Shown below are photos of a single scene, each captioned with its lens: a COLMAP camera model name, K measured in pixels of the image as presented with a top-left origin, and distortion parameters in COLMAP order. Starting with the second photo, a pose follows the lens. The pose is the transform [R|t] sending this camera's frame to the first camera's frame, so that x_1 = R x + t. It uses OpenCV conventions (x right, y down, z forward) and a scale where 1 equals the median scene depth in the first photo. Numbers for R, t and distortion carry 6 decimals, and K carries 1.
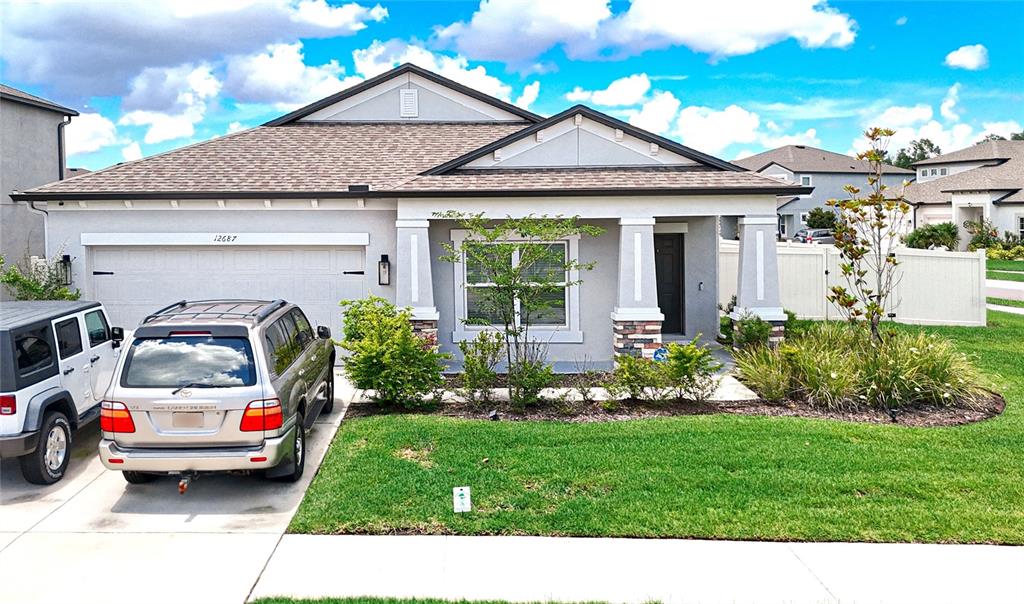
lens RADIAL K [[942.8, 0, 421.0], [0, 942.8, 217.0], [0, 0, 1]] dist [0.041888, 0.006786]
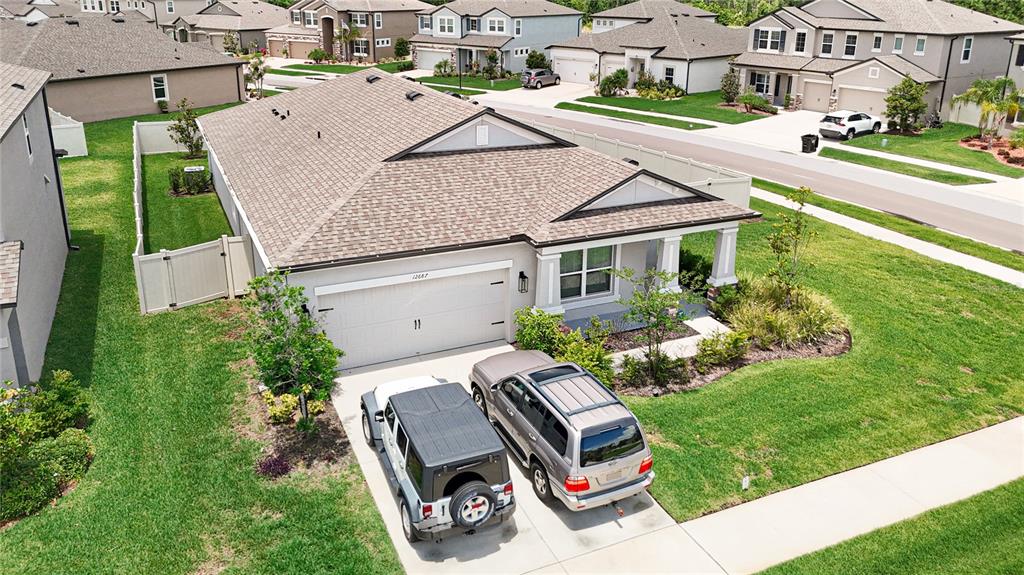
lens RADIAL K [[773.2, 0, 512.5], [0, 773.2, 238.3], [0, 0, 1]] dist [0.049220, -0.002251]
pose [[0.891304, -0.124271, 0.436043, -0.585670], [-0.012455, 0.954632, 0.297528, -0.379096], [-0.453235, -0.270619, 0.849320, -0.023124]]
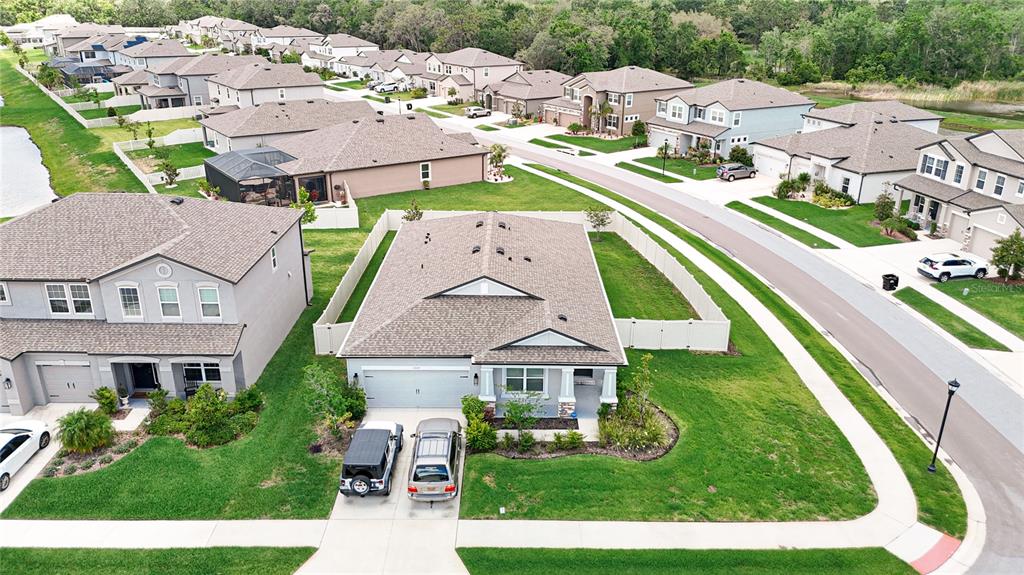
lens RADIAL K [[732.4, 0, 512.0], [0, 732.4, 287.5], [0, 0, 1]] dist [0.065924, -0.002295]
pose [[0.998785, 0.002129, 0.049239, -0.039906], [-0.019067, 0.937963, 0.346210, -0.922350], [-0.045448, -0.346728, 0.936864, -0.881879]]
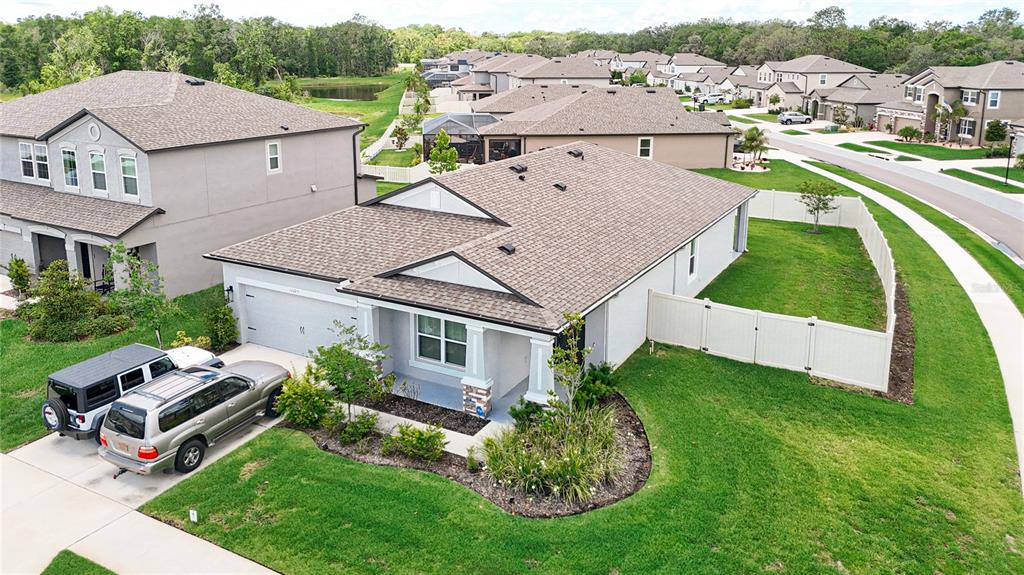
lens RADIAL K [[756.3, 0, 511.1], [0, 756.3, 208.7], [0, 0, 1]] dist [0.077466, -0.092858]
pose [[0.897228, 0.105947, -0.428669, 0.787914], [-0.019912, 0.979509, 0.200412, -0.439820], [0.441118, -0.171280, 0.880953, -0.079937]]
